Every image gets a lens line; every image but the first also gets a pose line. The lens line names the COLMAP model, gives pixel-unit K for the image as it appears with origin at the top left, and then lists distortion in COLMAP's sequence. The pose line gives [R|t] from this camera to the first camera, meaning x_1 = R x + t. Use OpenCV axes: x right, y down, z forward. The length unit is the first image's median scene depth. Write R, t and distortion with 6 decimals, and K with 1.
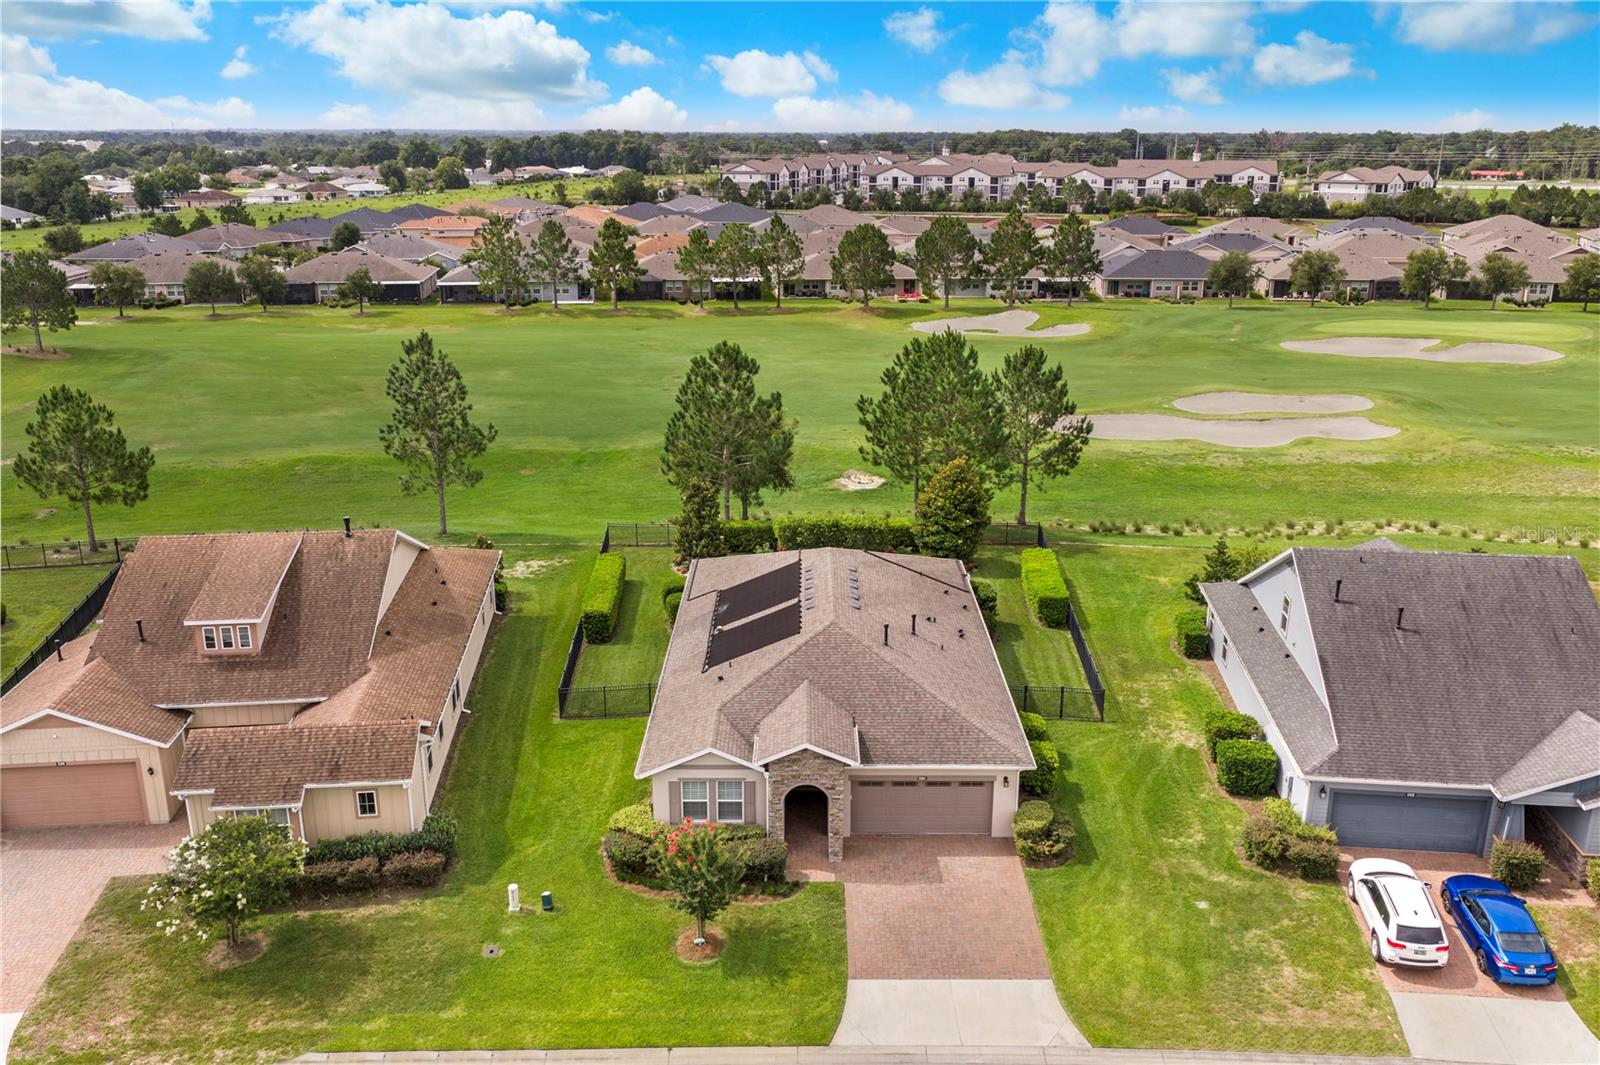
lens RADIAL K [[1316.9, 0, 798.9], [0, 1316.9, 536.8], [0, 0, 1]] dist [0.021014, -0.025477]
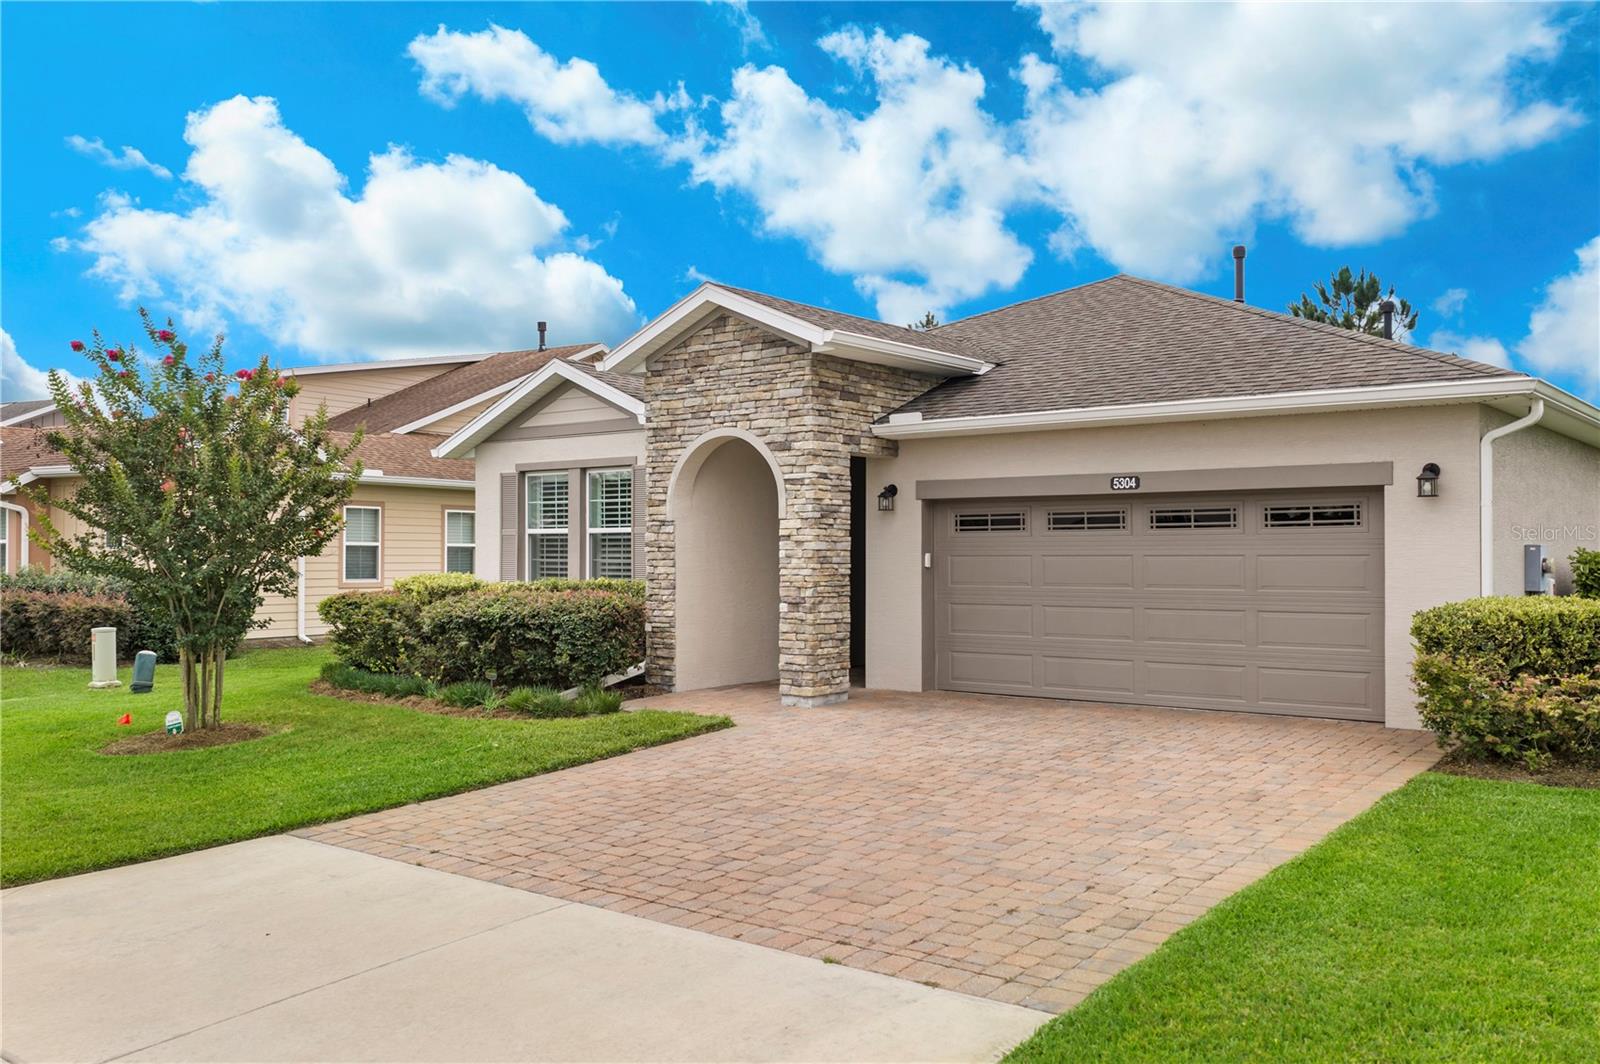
lens RADIAL K [[1350.8, 0, 798.8], [0, 1350.8, 548.1], [0, 0, 1]] dist [0.006995, -0.001319]
pose [[0.780283, -0.003328, -0.625418, 0.206072], [-0.181811, 0.955594, -0.231916, 0.257015], [0.598417, 0.294668, 0.745029, 0.677910]]
